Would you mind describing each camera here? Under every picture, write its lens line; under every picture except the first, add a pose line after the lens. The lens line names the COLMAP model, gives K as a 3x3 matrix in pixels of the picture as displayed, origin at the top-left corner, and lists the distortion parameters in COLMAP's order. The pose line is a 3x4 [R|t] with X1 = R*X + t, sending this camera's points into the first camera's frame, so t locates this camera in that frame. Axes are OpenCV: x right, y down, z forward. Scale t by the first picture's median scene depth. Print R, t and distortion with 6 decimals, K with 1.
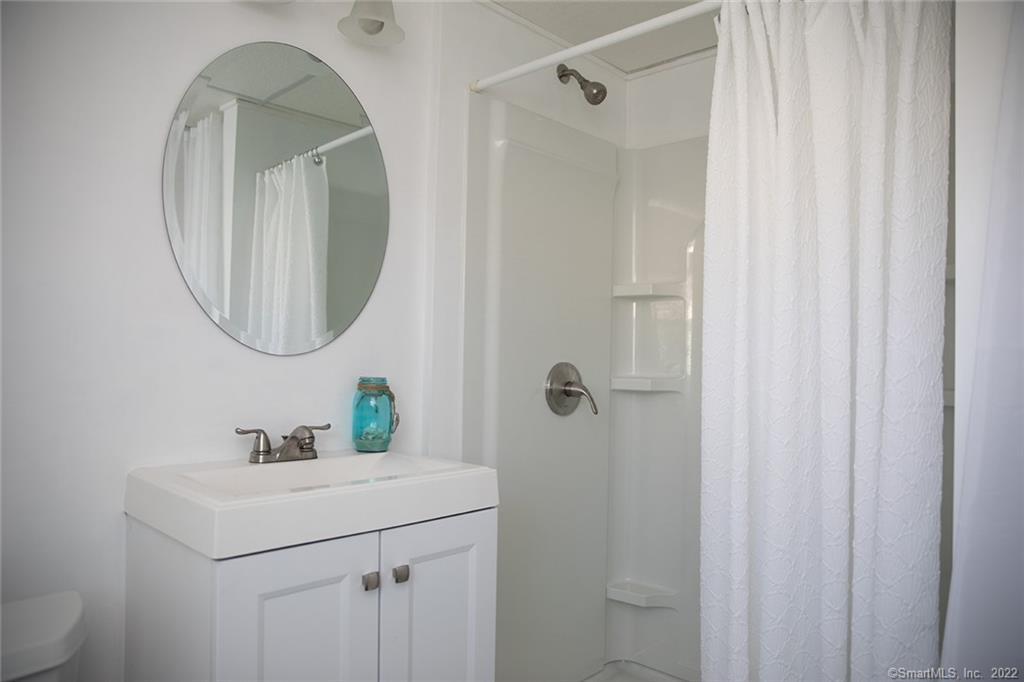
lens RADIAL K [[691.5, 0, 509.6], [0, 691.5, 343.7], [0, 0, 1]] dist [-0.114537, 0.088637]
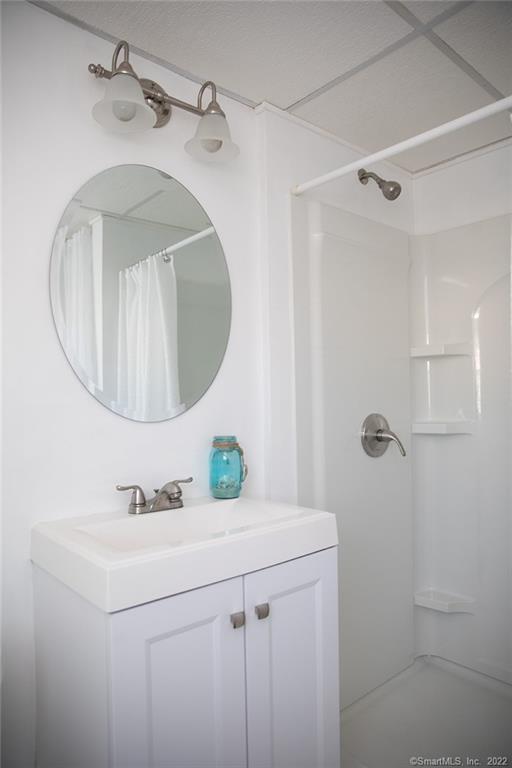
lens RADIAL K [[518.6, 0, 255.0], [0, 518.6, 386.6], [0, 0, 1]] dist [-0.114537, 0.088637]
pose [[0.994699, -0.039178, -0.095070, -0.048792], [0.038793, 0.999230, -0.005892, -0.026639], [0.095228, 0.002173, 0.995453, 0.088481]]
